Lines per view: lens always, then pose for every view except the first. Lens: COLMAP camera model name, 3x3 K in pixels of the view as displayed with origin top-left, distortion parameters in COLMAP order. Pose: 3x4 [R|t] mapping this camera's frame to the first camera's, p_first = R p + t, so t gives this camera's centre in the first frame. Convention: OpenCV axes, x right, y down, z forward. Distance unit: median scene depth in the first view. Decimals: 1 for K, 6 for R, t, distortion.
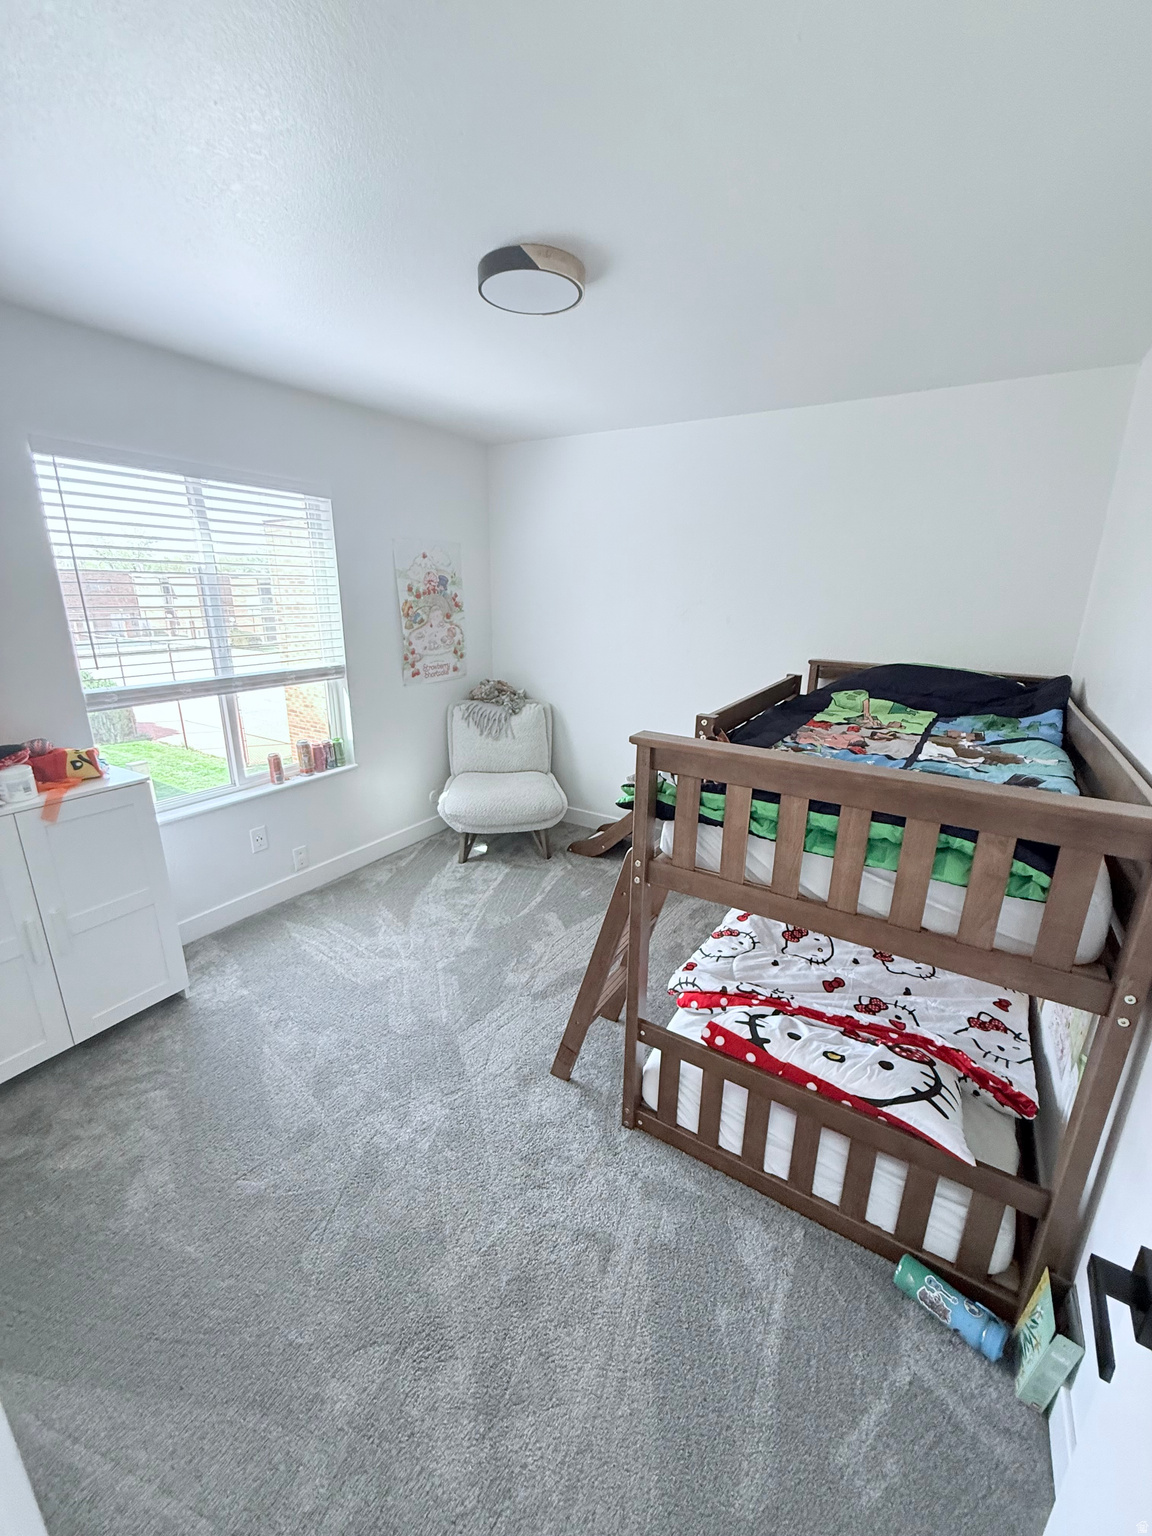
lens RADIAL K [[613.5, 0, 575.7], [0, 613.5, 763.7], [0, 0, 1]] dist [-0.001653, 0.000646]
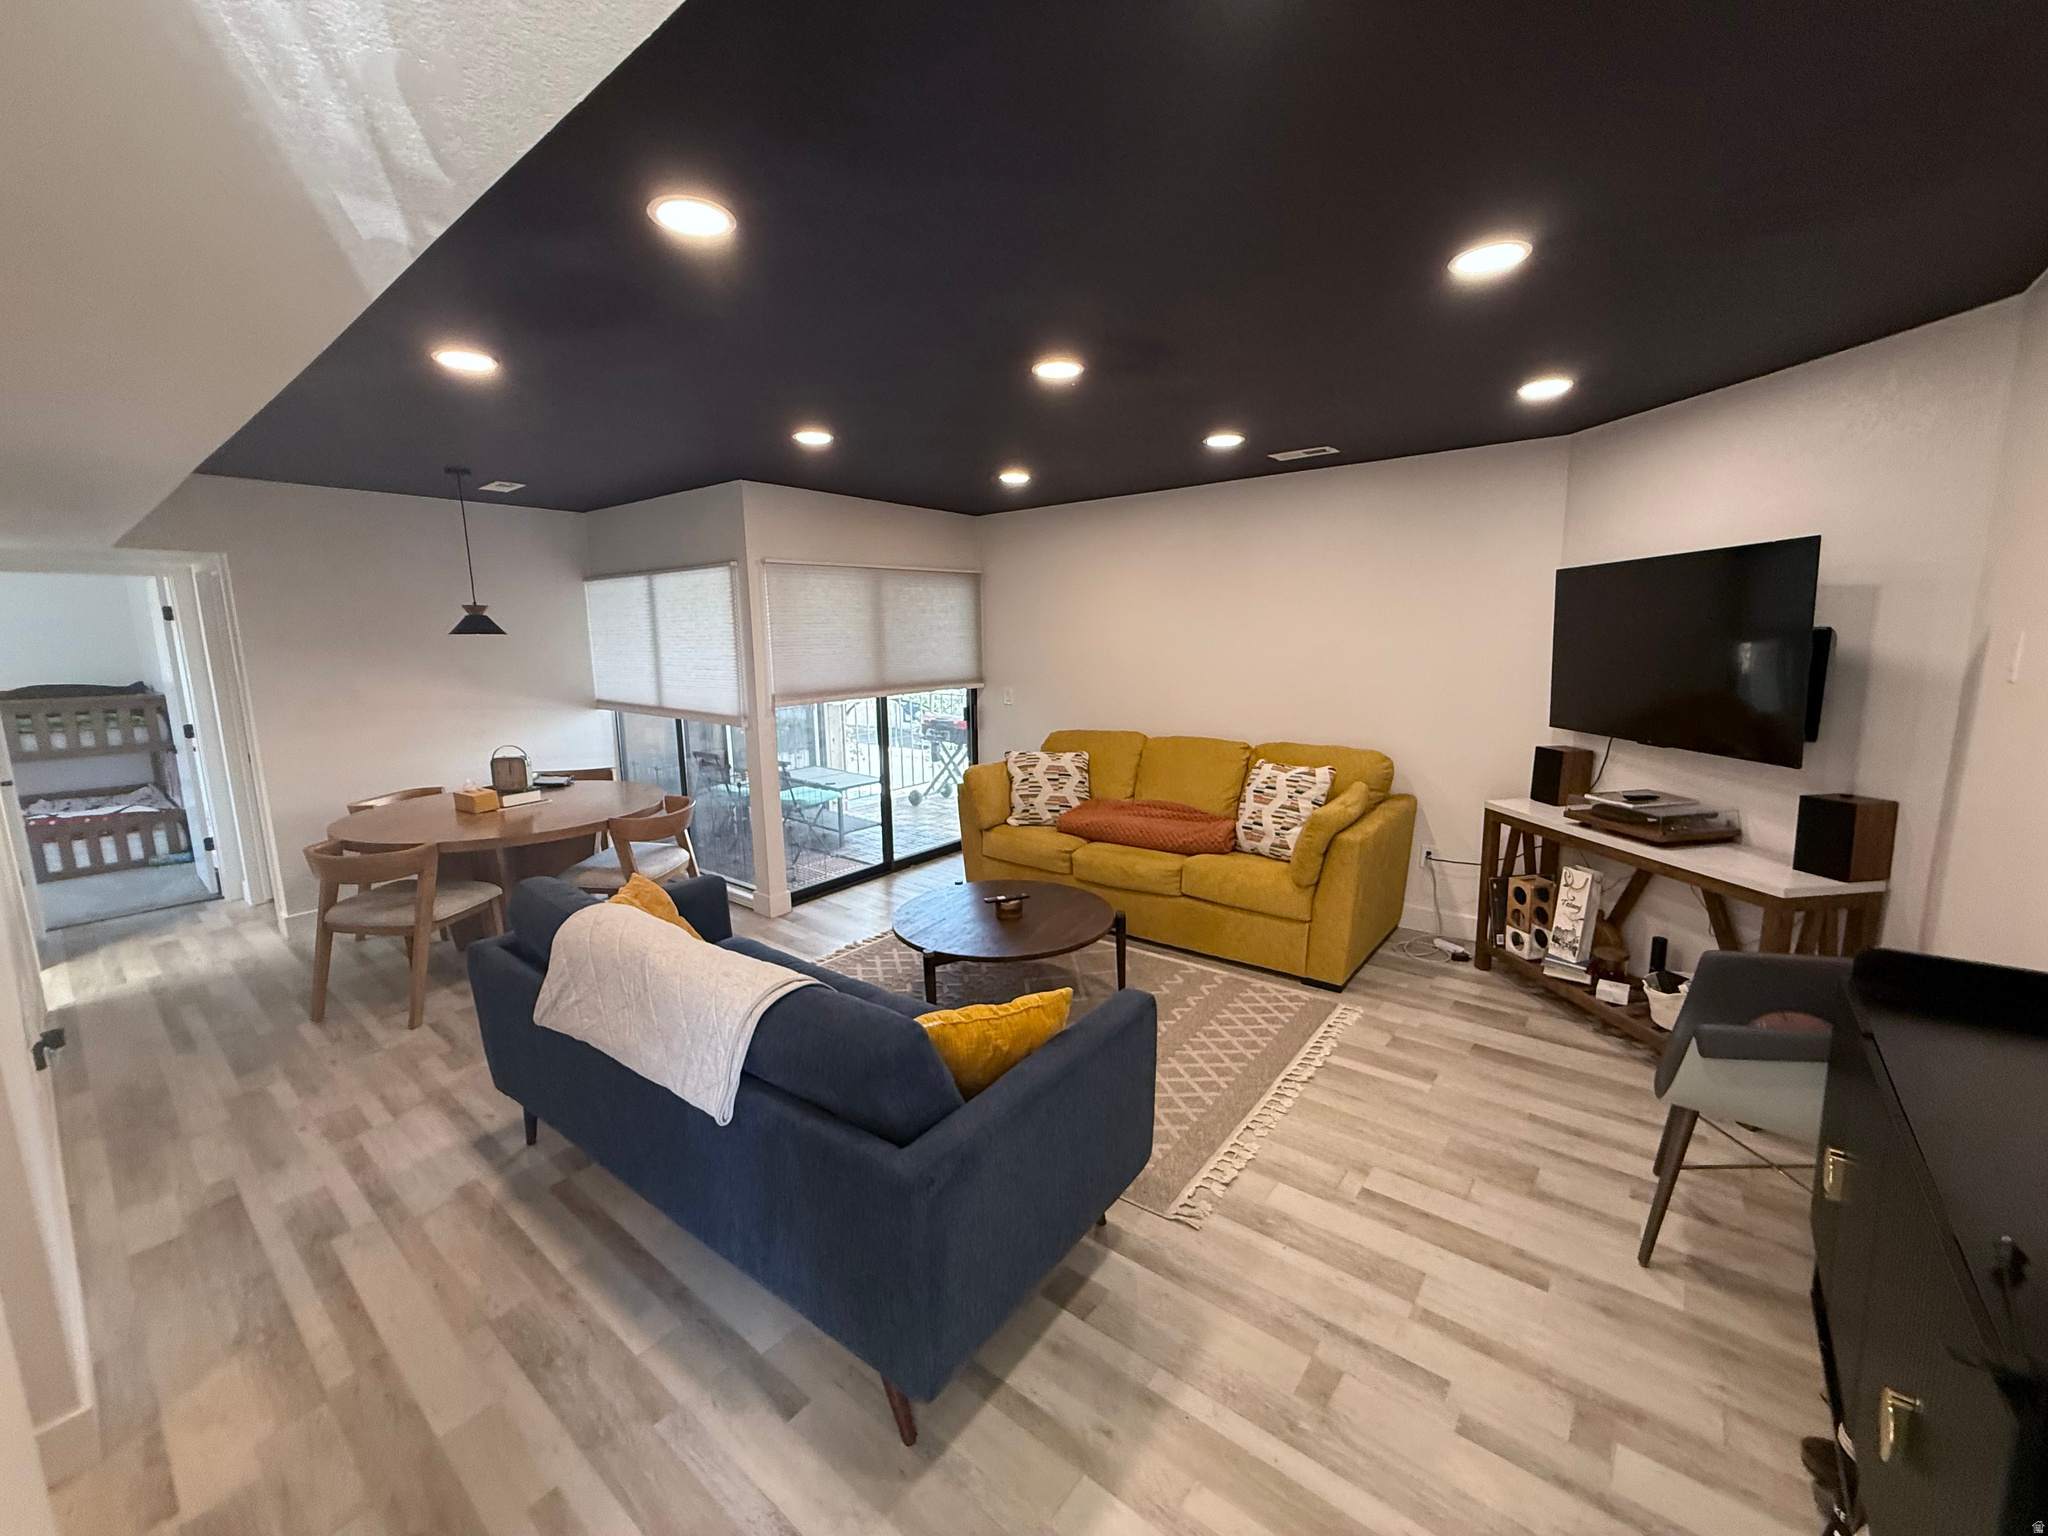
lens RADIAL K [[818.0, 0, 1023.7], [0, 818.0, 758.2], [0, 0, 1]] dist [-0.001653, 0.000646]
pose [[0.111107, -0.167184, 0.979645, -2.813524], [0.296807, 0.946342, 0.127838, 1.085147], [-0.948452, 0.276562, 0.154767, -3.791540]]
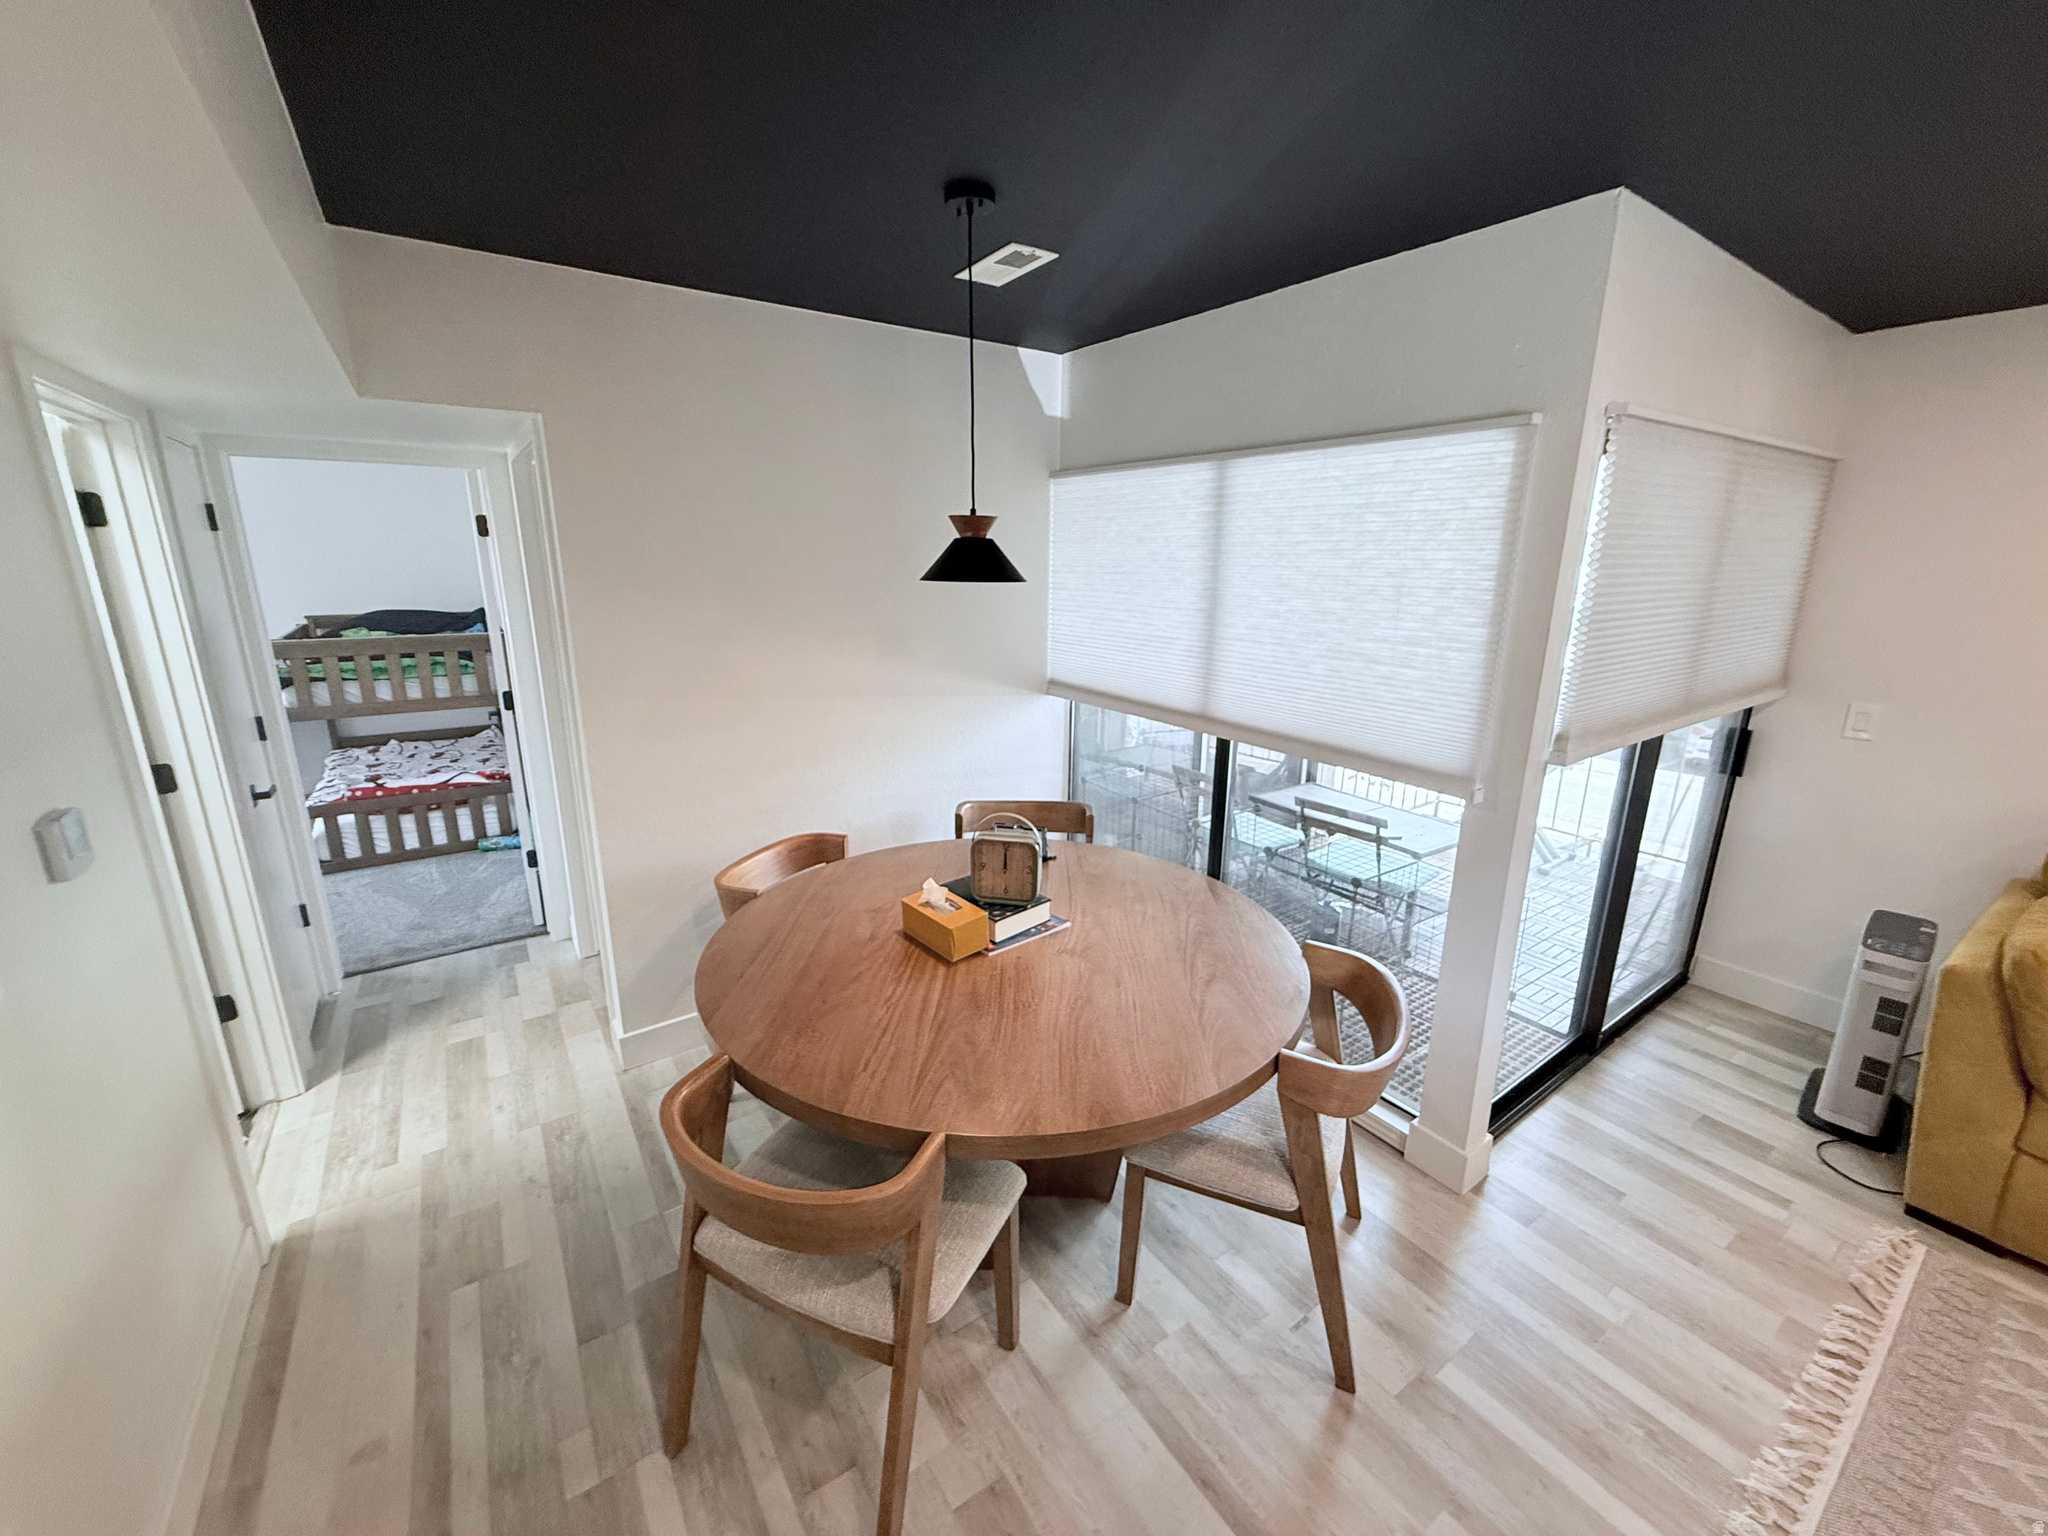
lens RADIAL K [[818.0, 0, 1019.8], [0, 818.0, 761.0], [0, 0, 1]] dist [-0.001653, 0.000646]
pose [[0.390266, -0.234294, 0.890393, -1.401519], [0.258374, 0.956089, 0.138333, 0.601260], [-0.883705, 0.176067, 0.433665, -2.281285]]
